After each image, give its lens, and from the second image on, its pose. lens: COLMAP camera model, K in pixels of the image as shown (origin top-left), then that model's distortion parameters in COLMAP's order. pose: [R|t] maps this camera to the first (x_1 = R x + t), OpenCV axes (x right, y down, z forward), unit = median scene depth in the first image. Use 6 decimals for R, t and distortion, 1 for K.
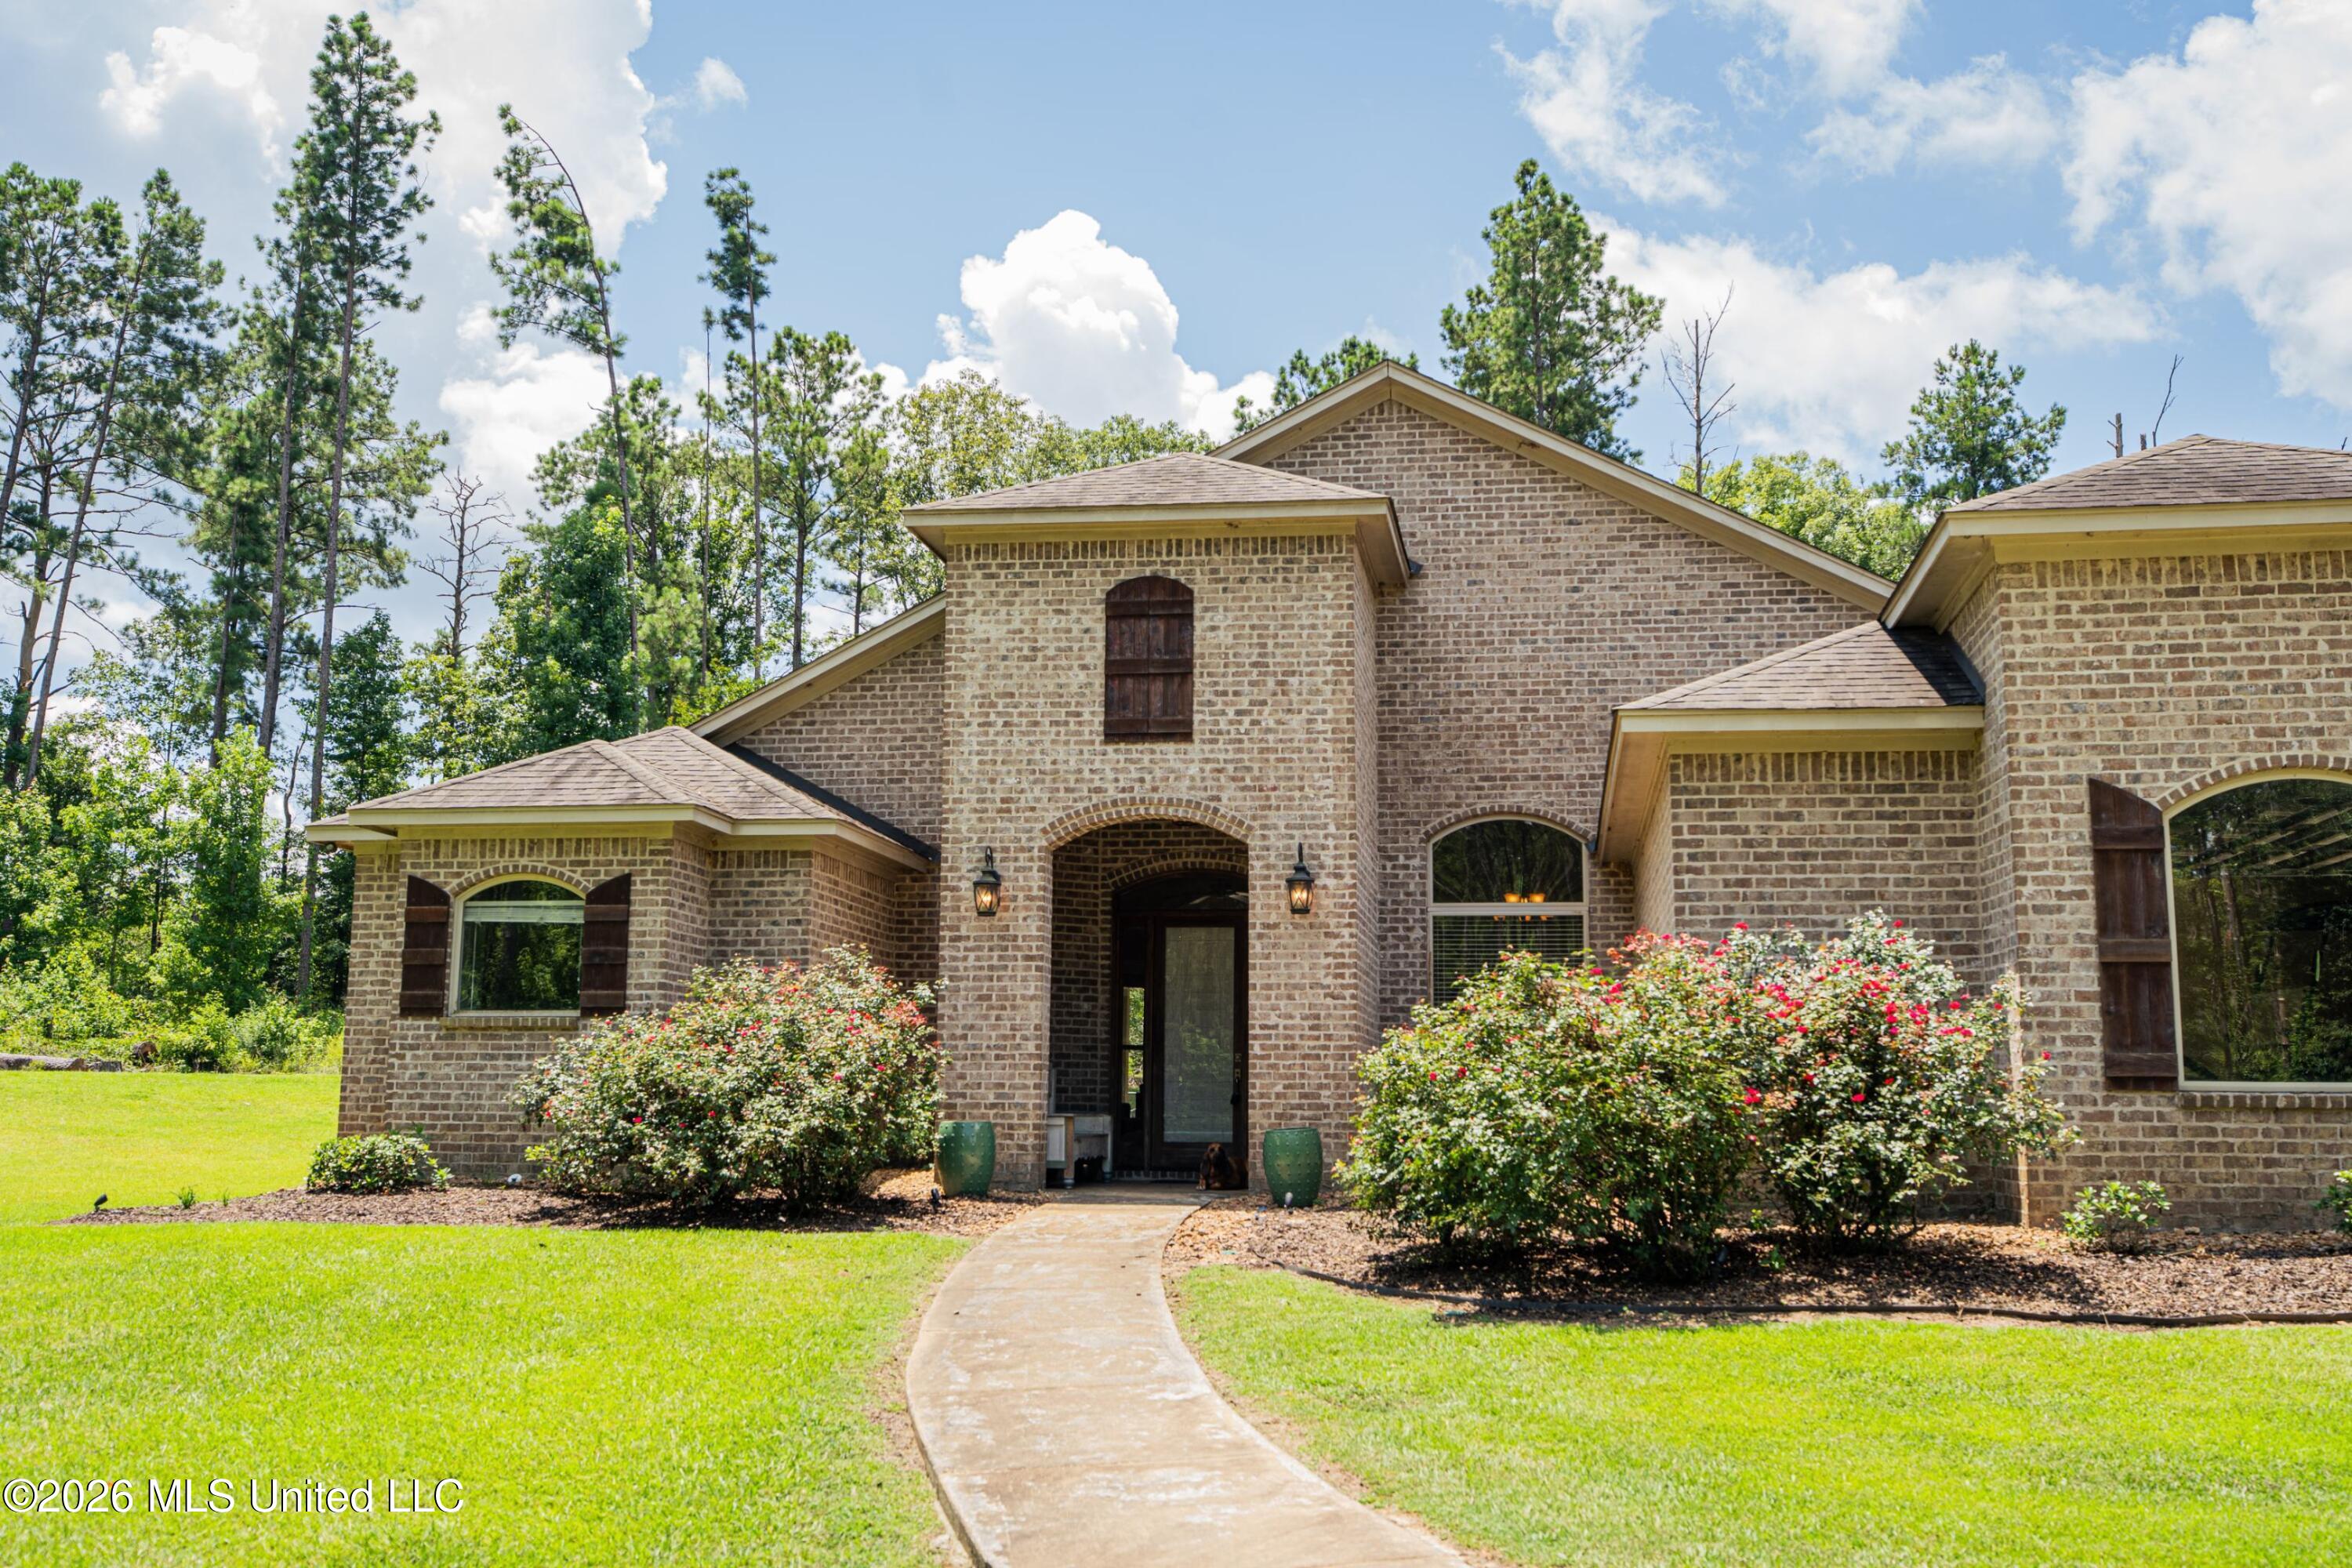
lens RADIAL K [[2315.5, 0, 1180.1], [0, 2315.5, 729.2], [0, 0, 1]] dist [0.010411, 0.004686]
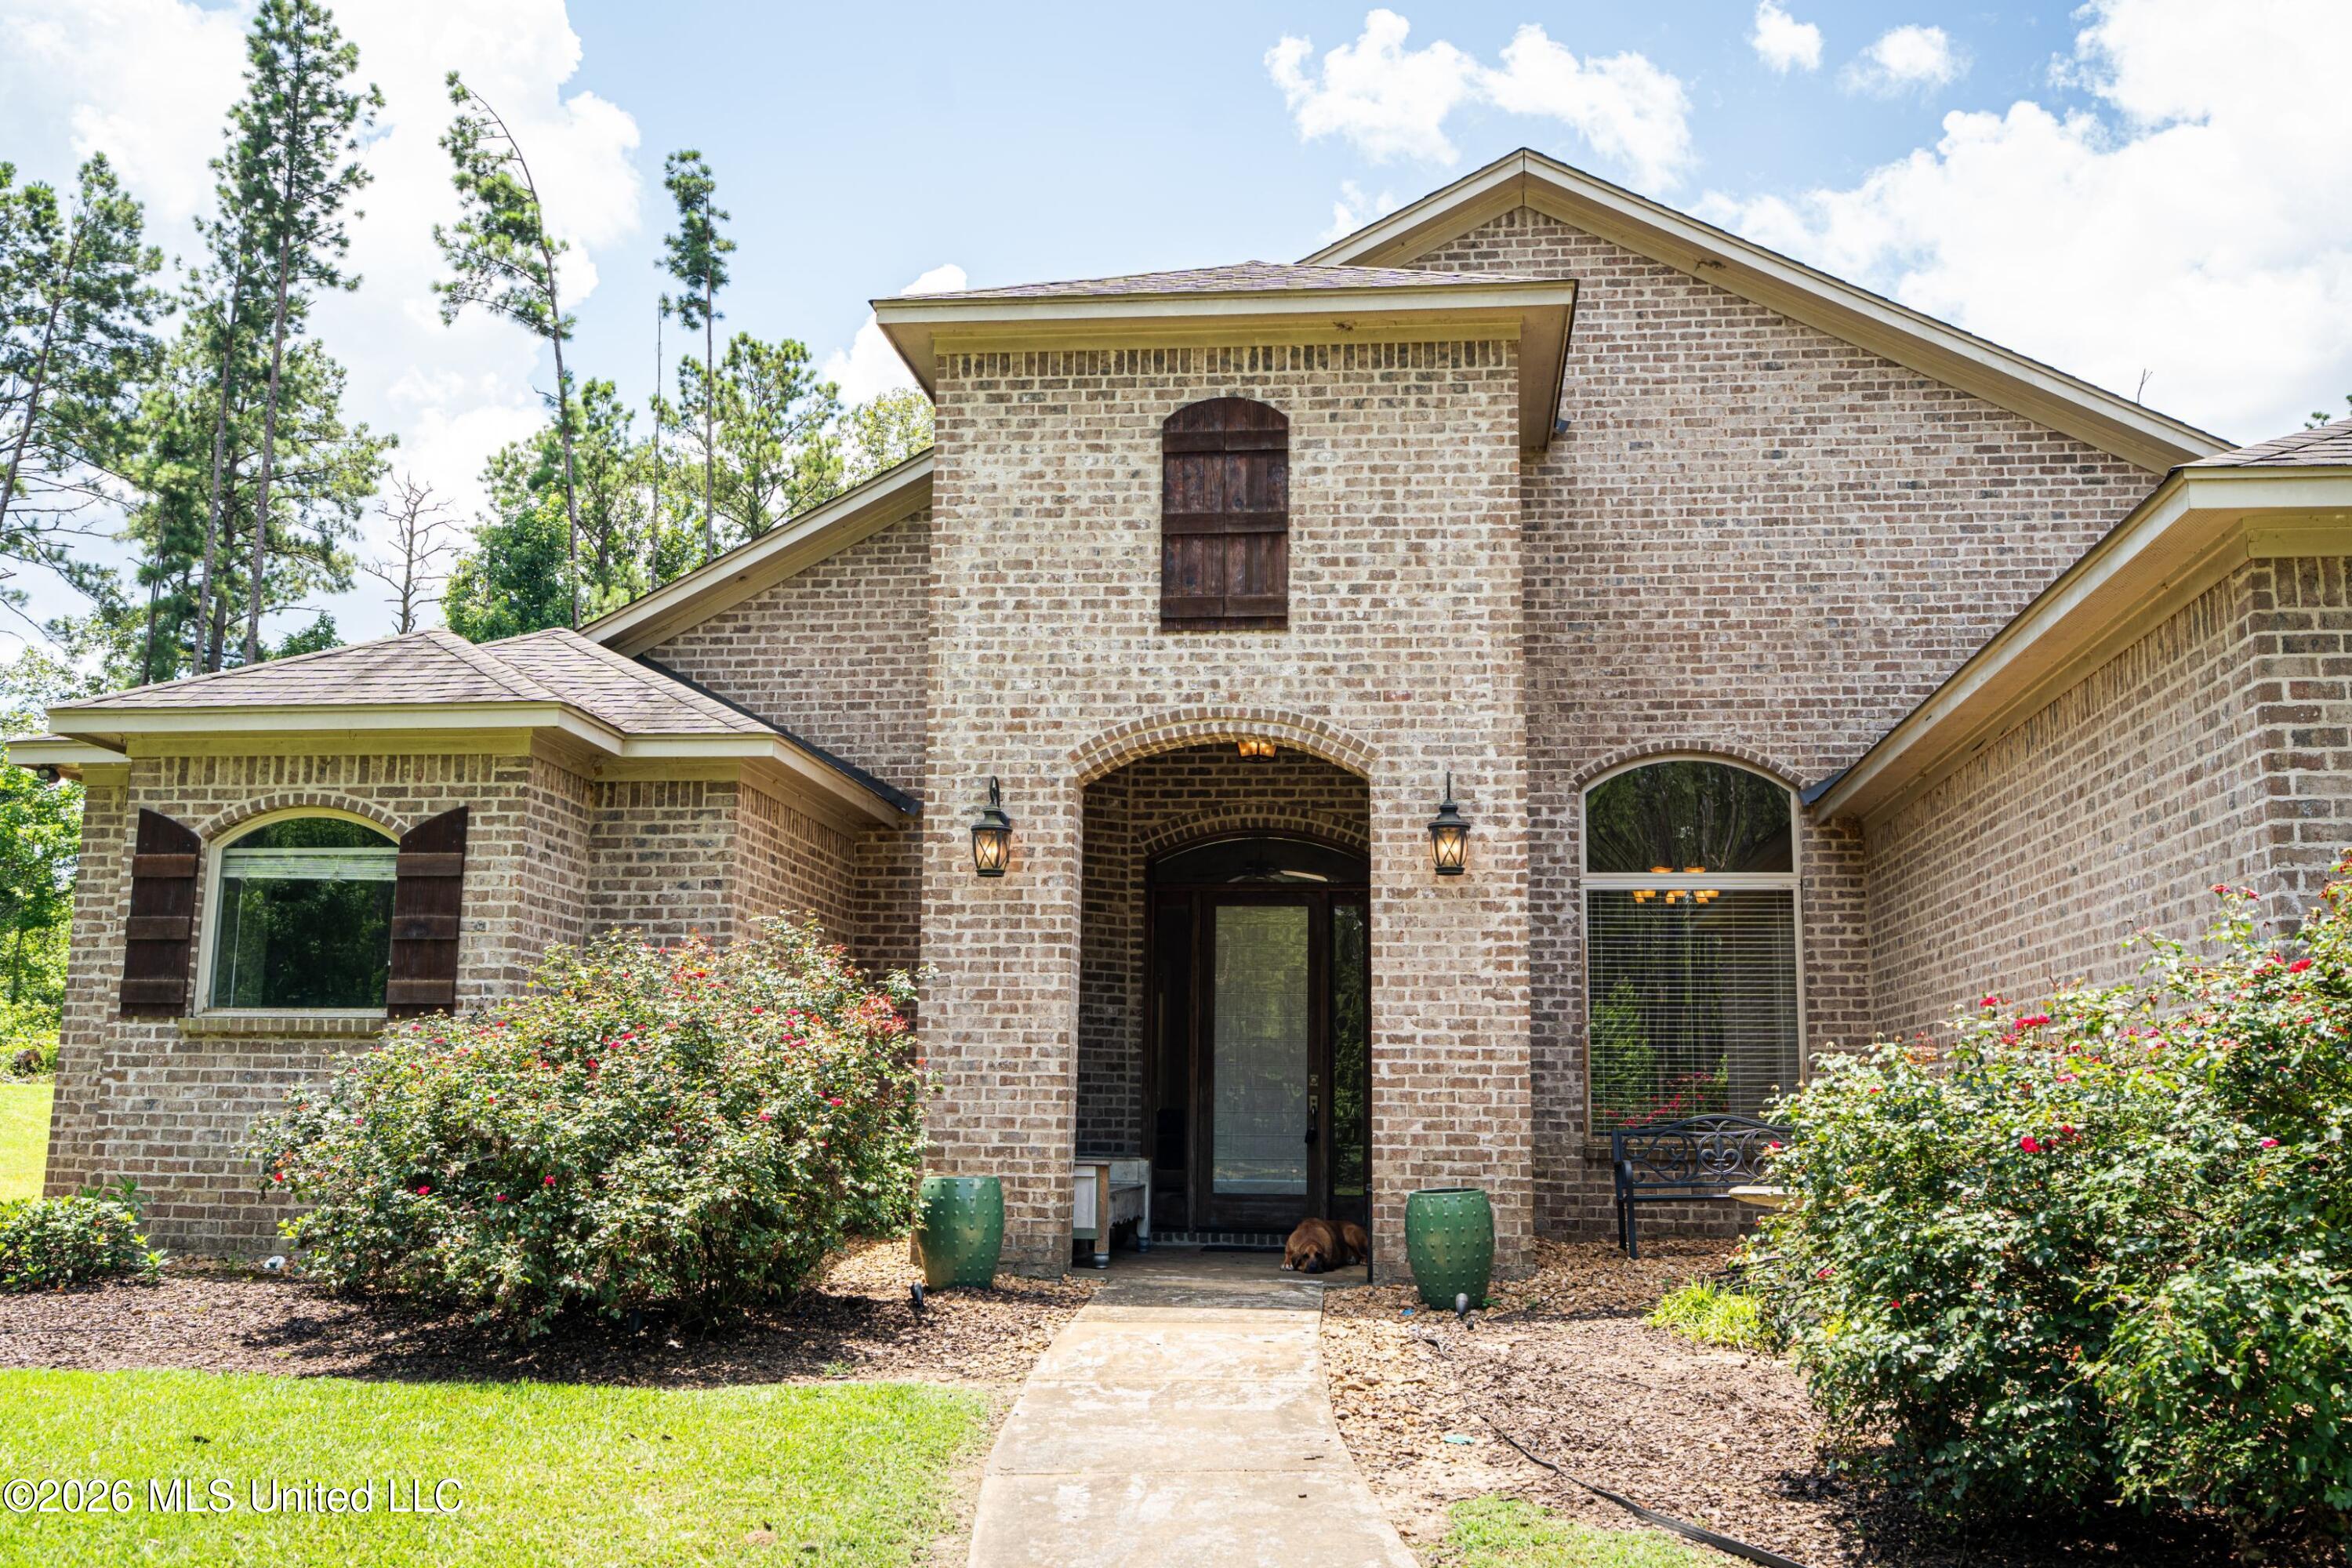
lens RADIAL K [[2097.8, 0, 1174.4], [0, 2097.8, 738.0], [0, 0, 1]] dist [0.002197, 0.005271]
pose [[0.999374, 0.010573, 0.033775, -0.045459], [-0.010047, 0.999826, -0.015709, 0.044034], [-0.033935, 0.015360, 0.999306, 0.335925]]
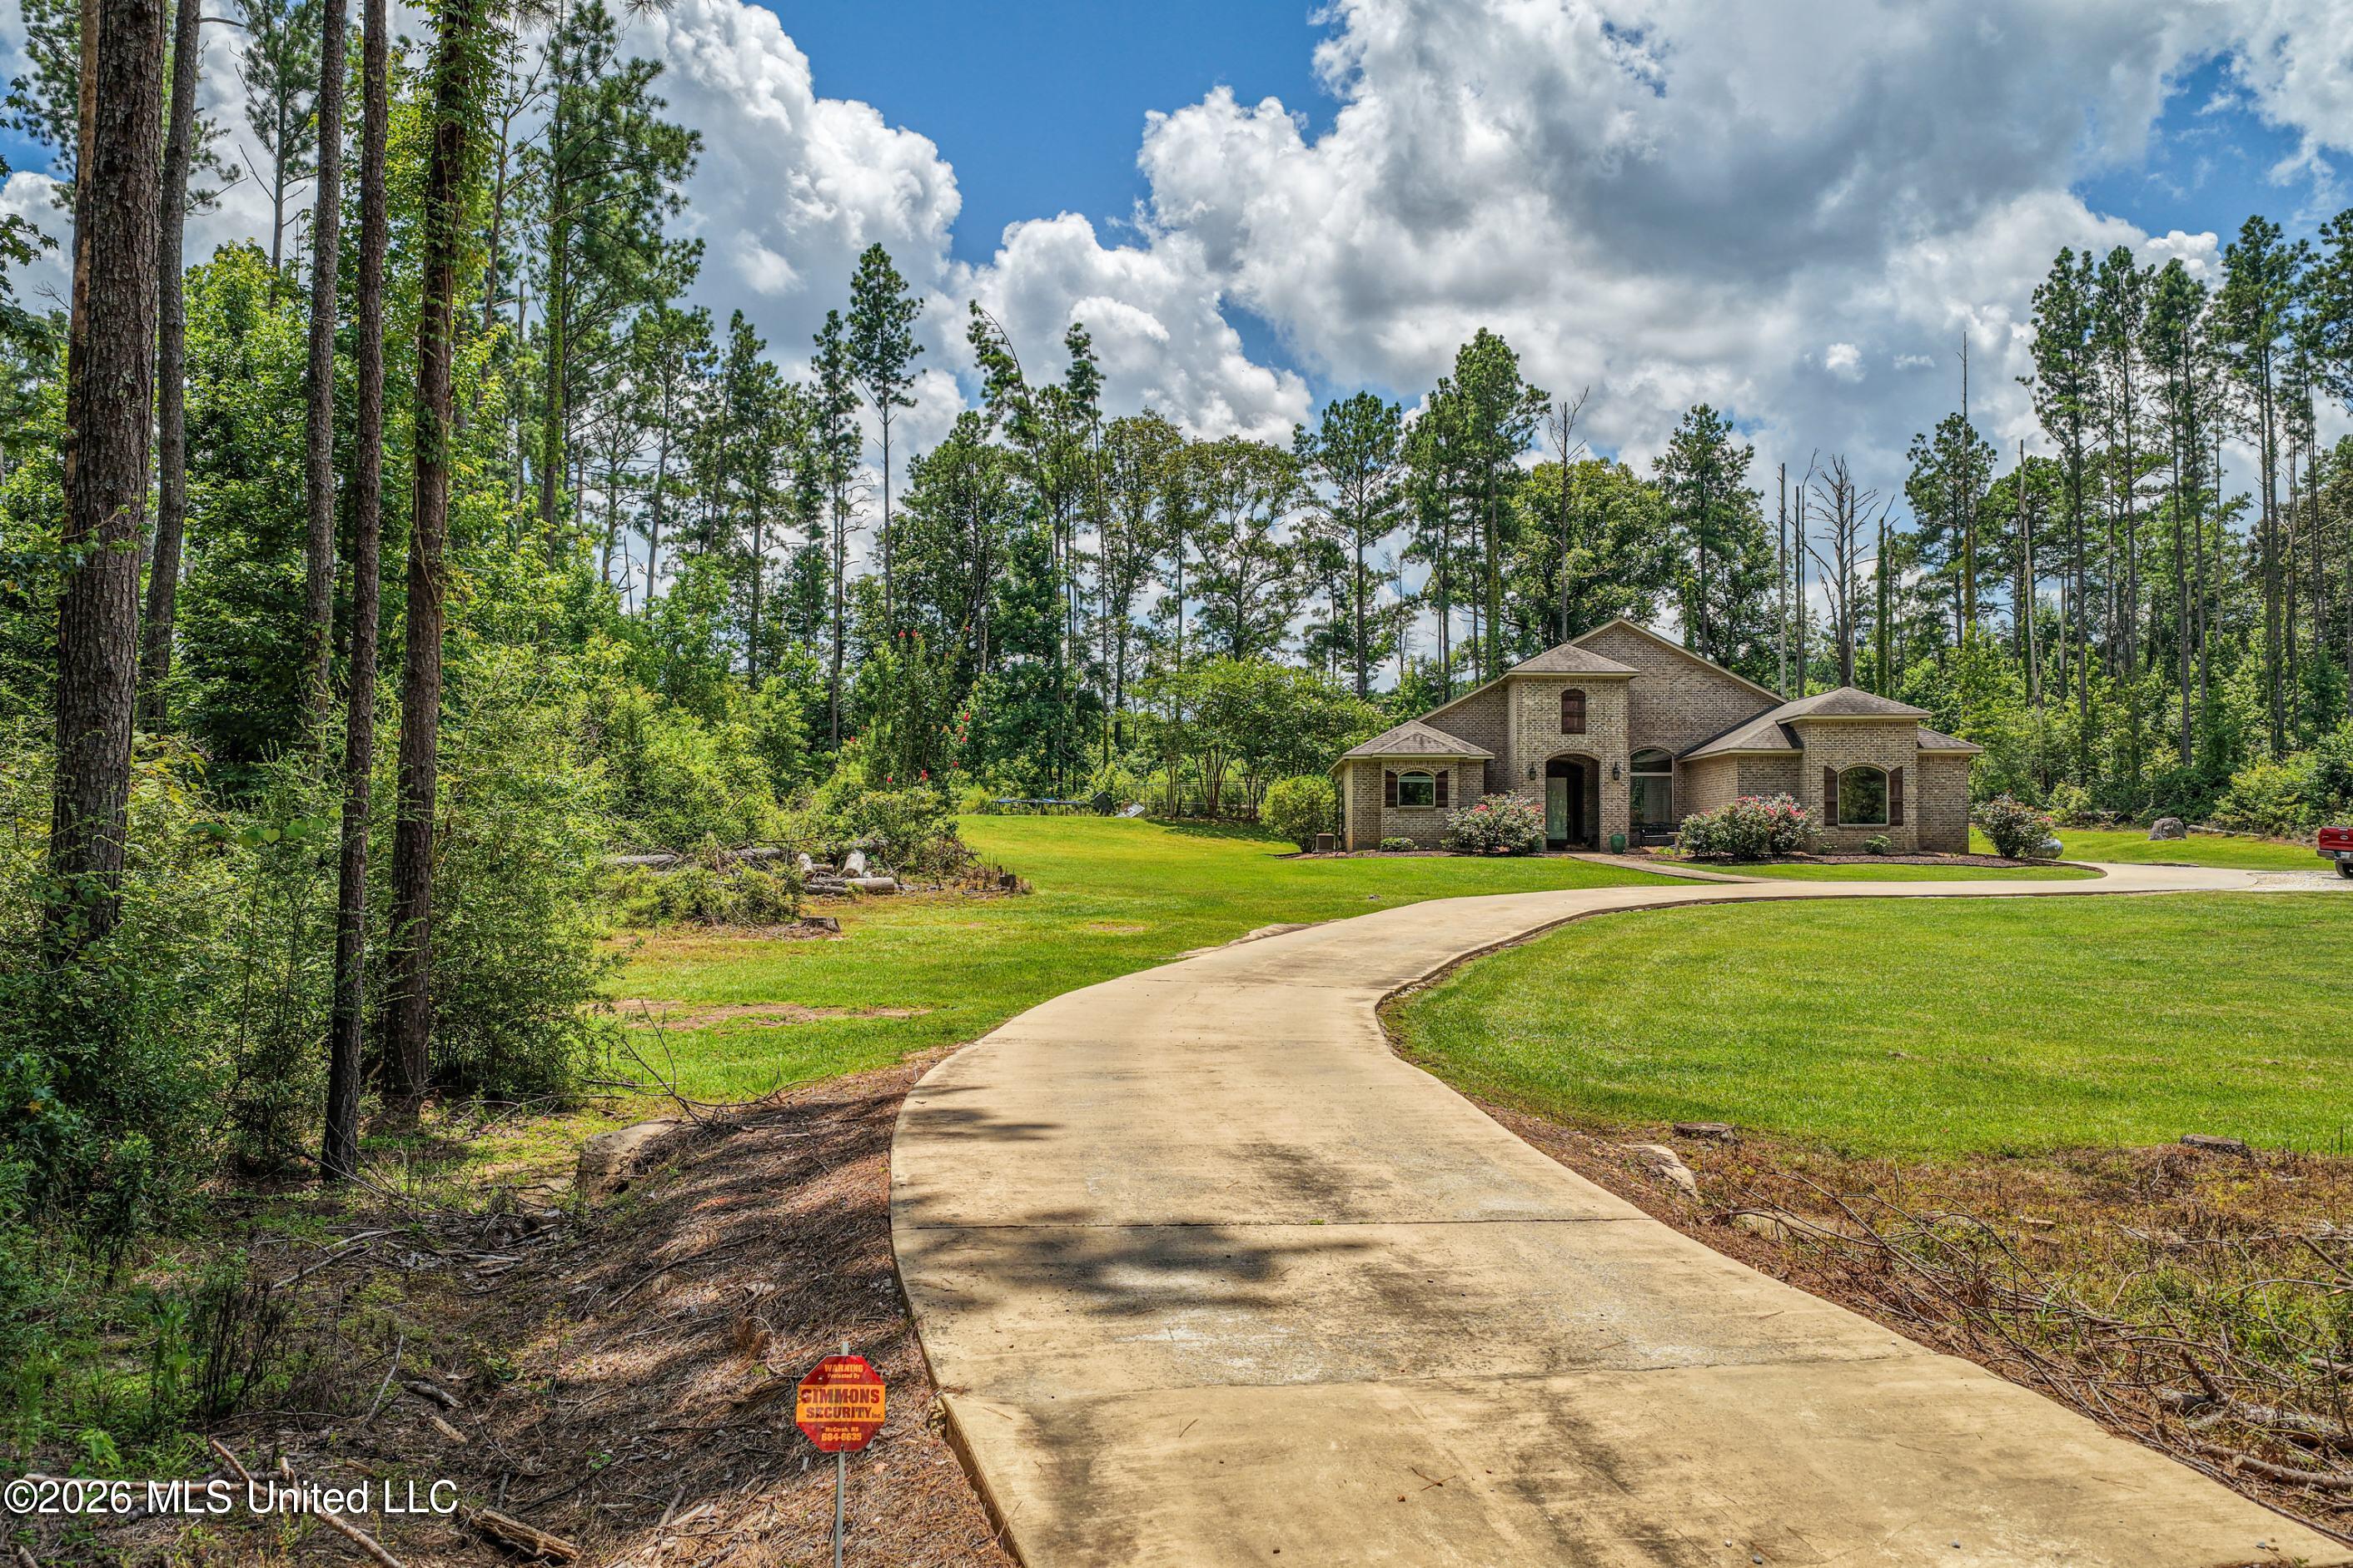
lens RADIAL K [[2098.8, 0, 1174.9], [0, 2098.8, 738.0], [0, 0, 1]] dist [0.002197, 0.005271]
pose [[0.991018, 0.001269, 0.133725, -1.013794], [-0.017218, 0.992843, 0.118175, -0.346092], [-0.132618, -0.119416, 0.983947, -2.068290]]
